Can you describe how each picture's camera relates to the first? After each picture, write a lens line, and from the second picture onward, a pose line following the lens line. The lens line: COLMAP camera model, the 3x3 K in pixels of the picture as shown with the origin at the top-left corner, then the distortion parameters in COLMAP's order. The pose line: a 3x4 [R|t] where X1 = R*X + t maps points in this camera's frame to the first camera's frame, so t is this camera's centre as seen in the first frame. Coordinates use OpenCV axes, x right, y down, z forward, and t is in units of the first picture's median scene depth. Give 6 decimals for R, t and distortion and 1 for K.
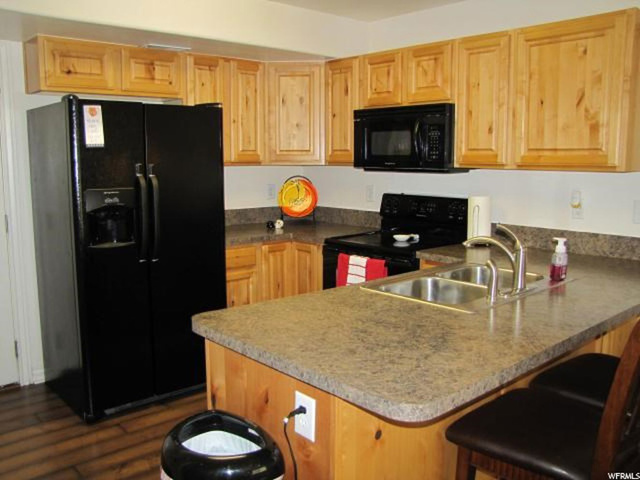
lens RADIAL K [[565.4, 0, 320.6], [0, 565.4, 242.4], [0, 0, 1]] dist [-0.112854, 0.055520]
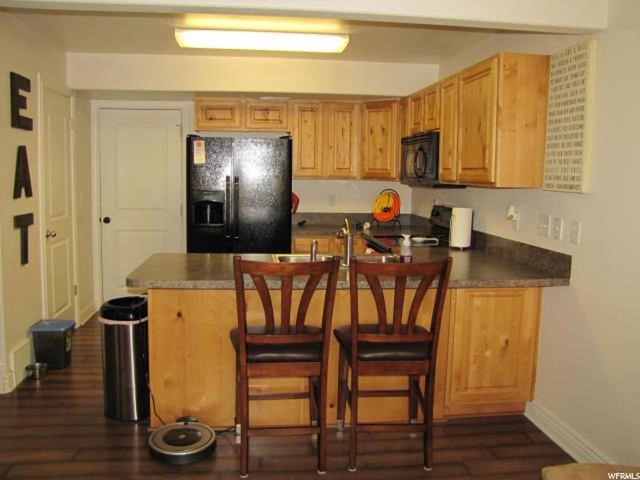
lens RADIAL K [[565.4, 0, 317.9], [0, 565.4, 238.4], [0, 0, 1]] dist [-0.112854, 0.055520]
pose [[0.826902, 0.076714, -0.557089, 0.683710], [-0.098147, 0.995134, -0.008648, 0.022464], [0.553715, 0.061827, 0.830407, -0.161944]]
